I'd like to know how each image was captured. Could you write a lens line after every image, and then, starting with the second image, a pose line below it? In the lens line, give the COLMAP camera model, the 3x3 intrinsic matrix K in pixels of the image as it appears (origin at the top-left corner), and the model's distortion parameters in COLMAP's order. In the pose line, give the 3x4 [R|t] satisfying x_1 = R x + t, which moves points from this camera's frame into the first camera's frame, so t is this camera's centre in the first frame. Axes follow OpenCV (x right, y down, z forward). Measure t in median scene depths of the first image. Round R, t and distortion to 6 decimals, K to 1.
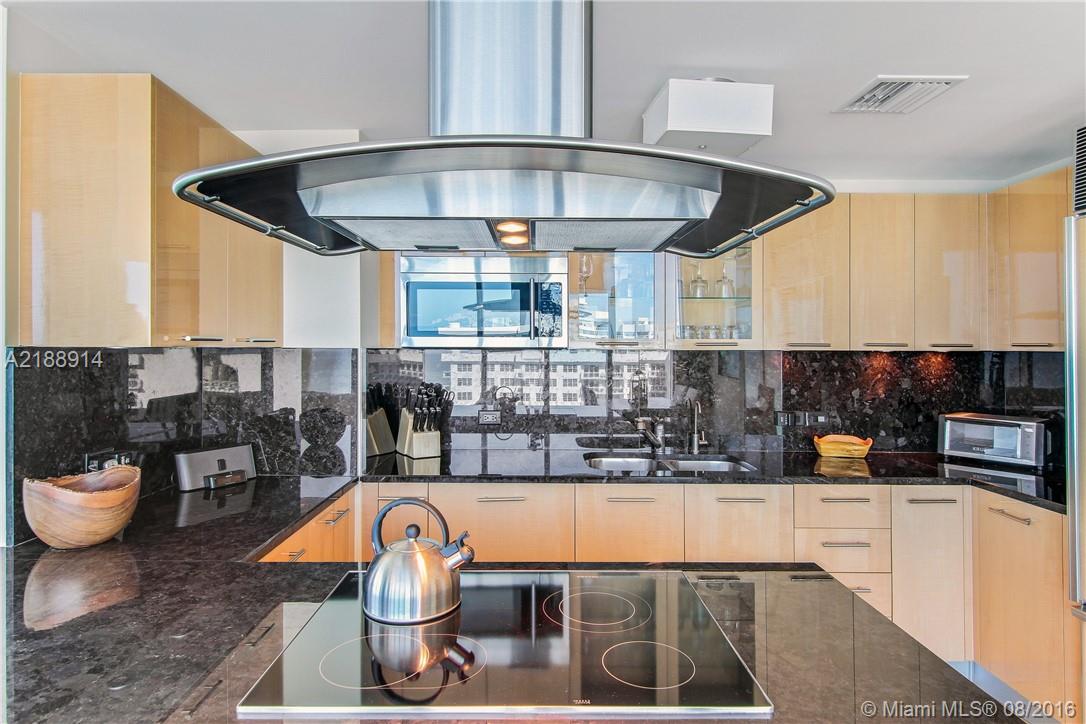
lens RADIAL K [[585.1, 0, 523.9], [0, 585.1, 347.7], [0, 0, 1]] dist [0.001619, 0.000434]
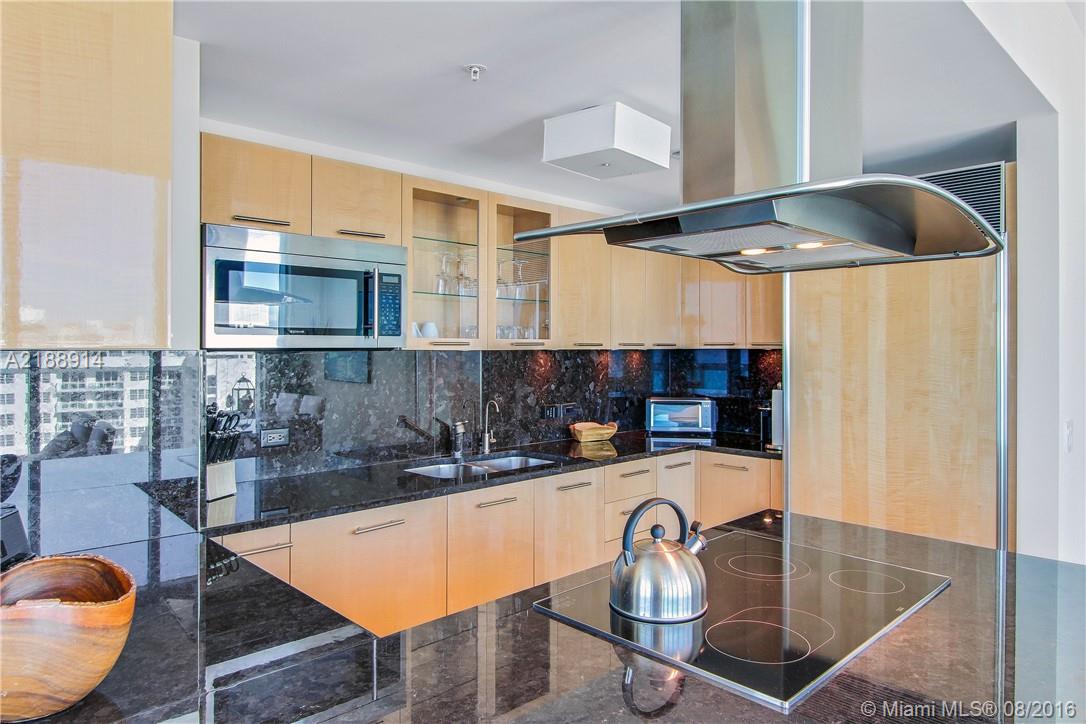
lens RADIAL K [[686.0, 0, 471.6], [0, 686.0, 355.3], [0, 0, 1]] dist [0.000502, -0.000137]
pose [[0.745020, -0.011675, 0.666940, -0.546280], [0.004721, 0.999914, 0.012230, -0.000961], [-0.667026, -0.005963, 0.745011, 0.148081]]
